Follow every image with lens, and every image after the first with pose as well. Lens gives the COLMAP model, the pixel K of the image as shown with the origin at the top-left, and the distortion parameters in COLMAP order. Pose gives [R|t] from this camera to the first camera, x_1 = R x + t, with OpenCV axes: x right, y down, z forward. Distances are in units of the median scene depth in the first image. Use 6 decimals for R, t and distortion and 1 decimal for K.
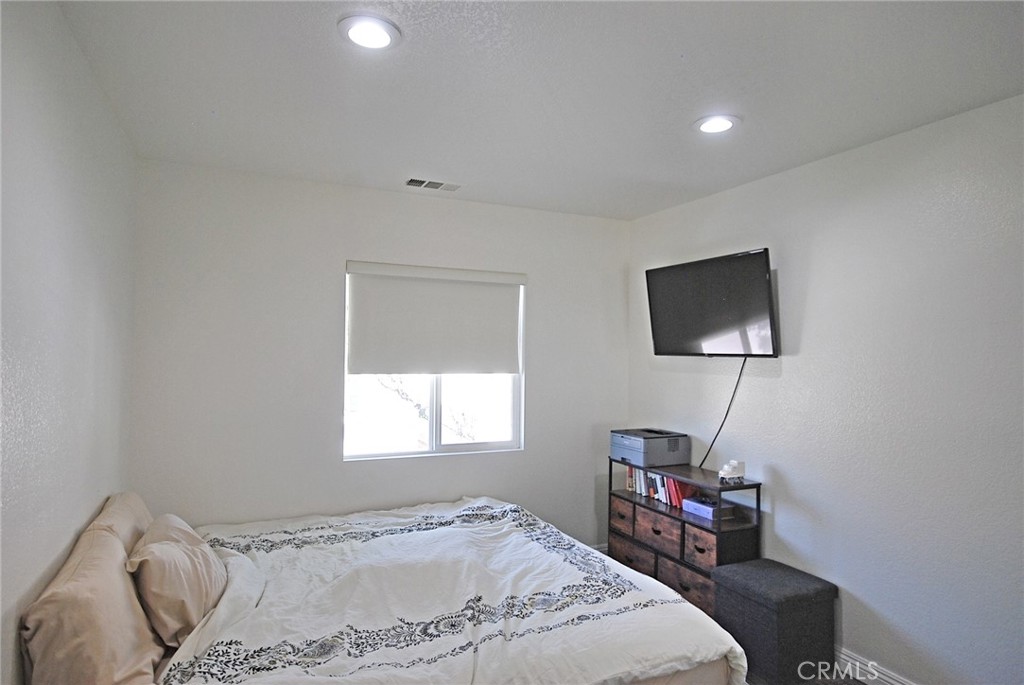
lens RADIAL K [[601.3, 0, 511.5], [0, 601.3, 343.2], [0, 0, 1]] dist [0.007383, 0.001222]
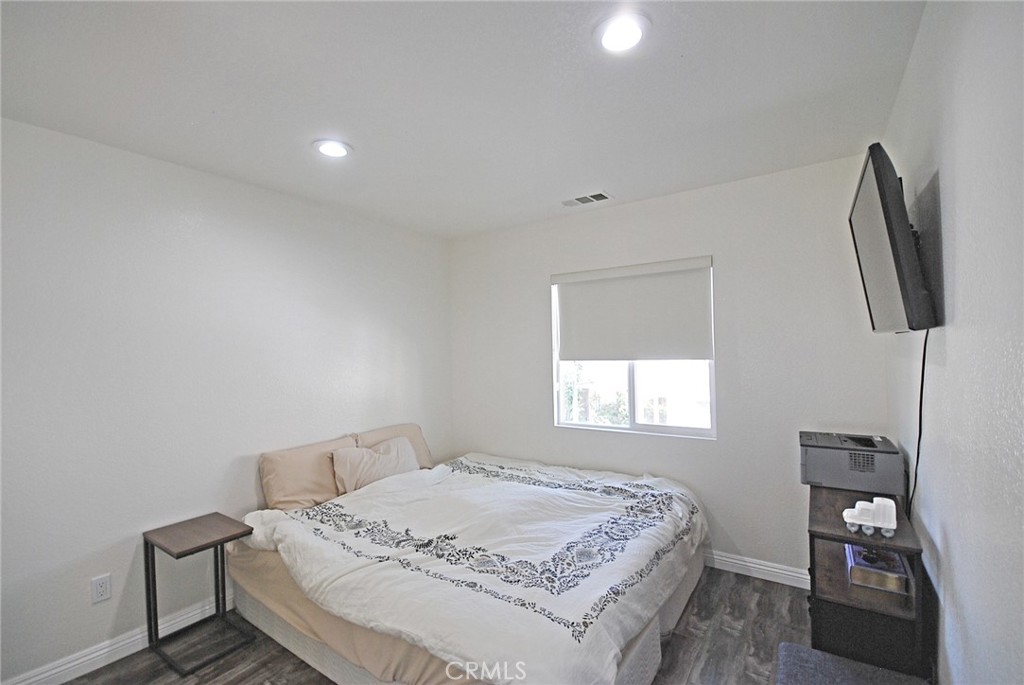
lens RADIAL K [[451.0, 0, 510.2], [0, 451.0, 349.1], [0, 0, 1]] dist [-0.004538, -0.002007]
pose [[0.507163, -0.023504, -0.861530, 0.594835], [0.042742, 0.999084, -0.002095, 0.026436], [0.860790, -0.035761, 0.507703, 0.459217]]
